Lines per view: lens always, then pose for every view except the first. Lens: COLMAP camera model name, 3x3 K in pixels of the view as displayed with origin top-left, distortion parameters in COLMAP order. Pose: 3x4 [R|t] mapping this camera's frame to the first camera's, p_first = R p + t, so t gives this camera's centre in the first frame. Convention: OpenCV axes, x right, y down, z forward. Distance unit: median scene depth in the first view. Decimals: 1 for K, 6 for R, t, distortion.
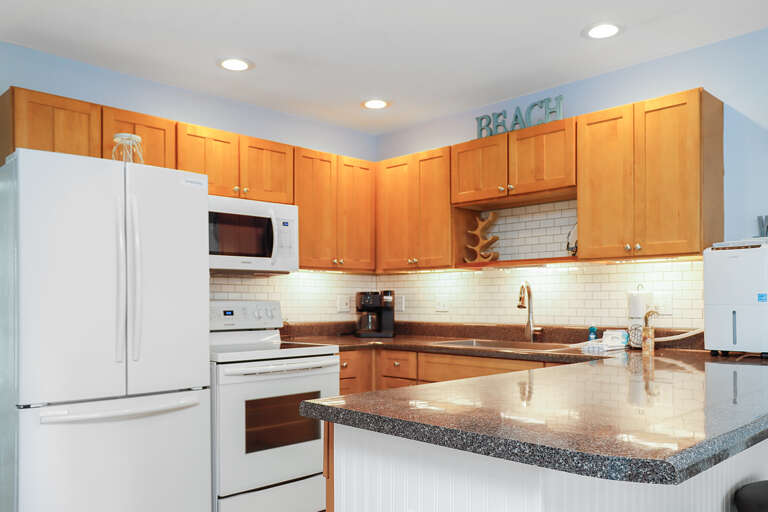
lens RADIAL K [[634.2, 0, 383.8], [0, 634.2, 298.7], [0, 0, 1]] dist [0.004575, 0.001458]
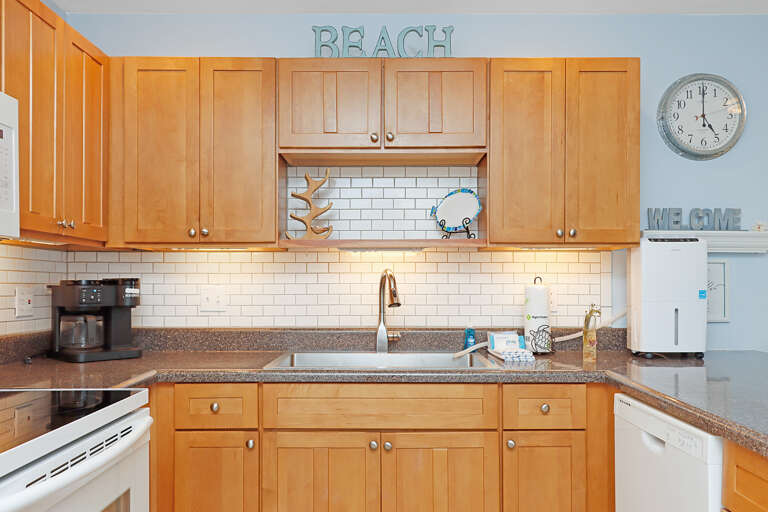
lens RADIAL K [[639.8, 0, 384.0], [0, 639.8, 281.6], [0, 0, 1]] dist [0.000625, 0.002151]
pose [[0.695162, 0.009573, 0.718789, -0.298369], [-0.005398, 0.999953, -0.008098, -0.007393], [-0.718833, 0.001749, 0.695181, 0.481478]]
